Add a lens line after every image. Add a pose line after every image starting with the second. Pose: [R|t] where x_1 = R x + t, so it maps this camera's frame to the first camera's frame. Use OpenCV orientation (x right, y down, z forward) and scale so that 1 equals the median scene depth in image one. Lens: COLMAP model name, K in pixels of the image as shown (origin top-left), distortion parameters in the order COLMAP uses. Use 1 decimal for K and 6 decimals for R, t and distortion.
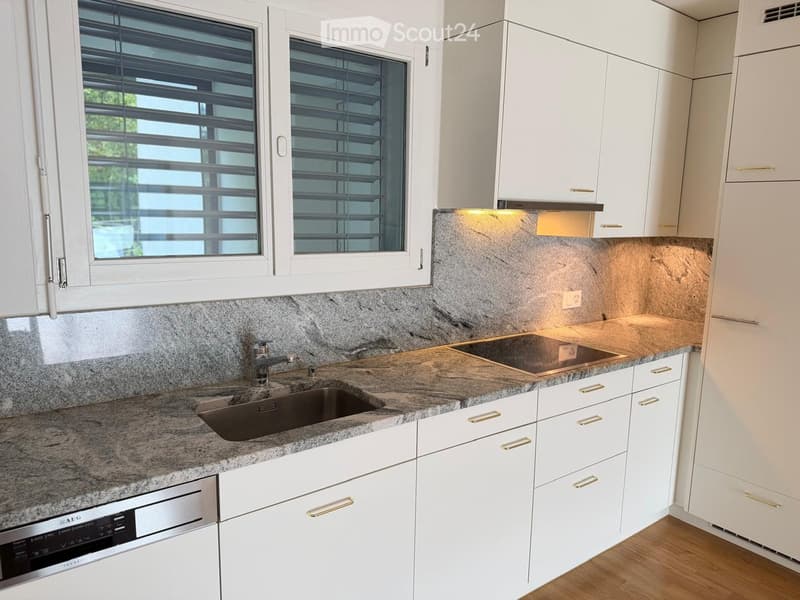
lens RADIAL K [[568.7, 0, 396.7], [0, 568.7, 301.7], [0, 0, 1]] dist [-0.002028, -0.013979]
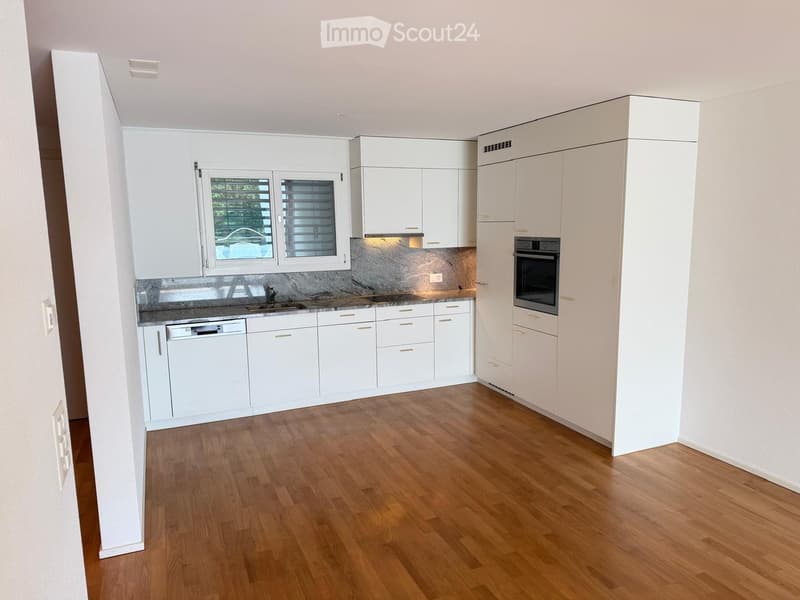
lens RADIAL K [[568.7, 0, 402.6], [0, 568.7, 300.5], [0, 0, 1]] dist [-0.002028, -0.013979]
pose [[0.976564, -0.003276, -0.215201, 0.779181], [-0.000722, 0.999829, -0.018494, 0.141482], [0.215225, 0.018216, 0.976395, -1.250679]]
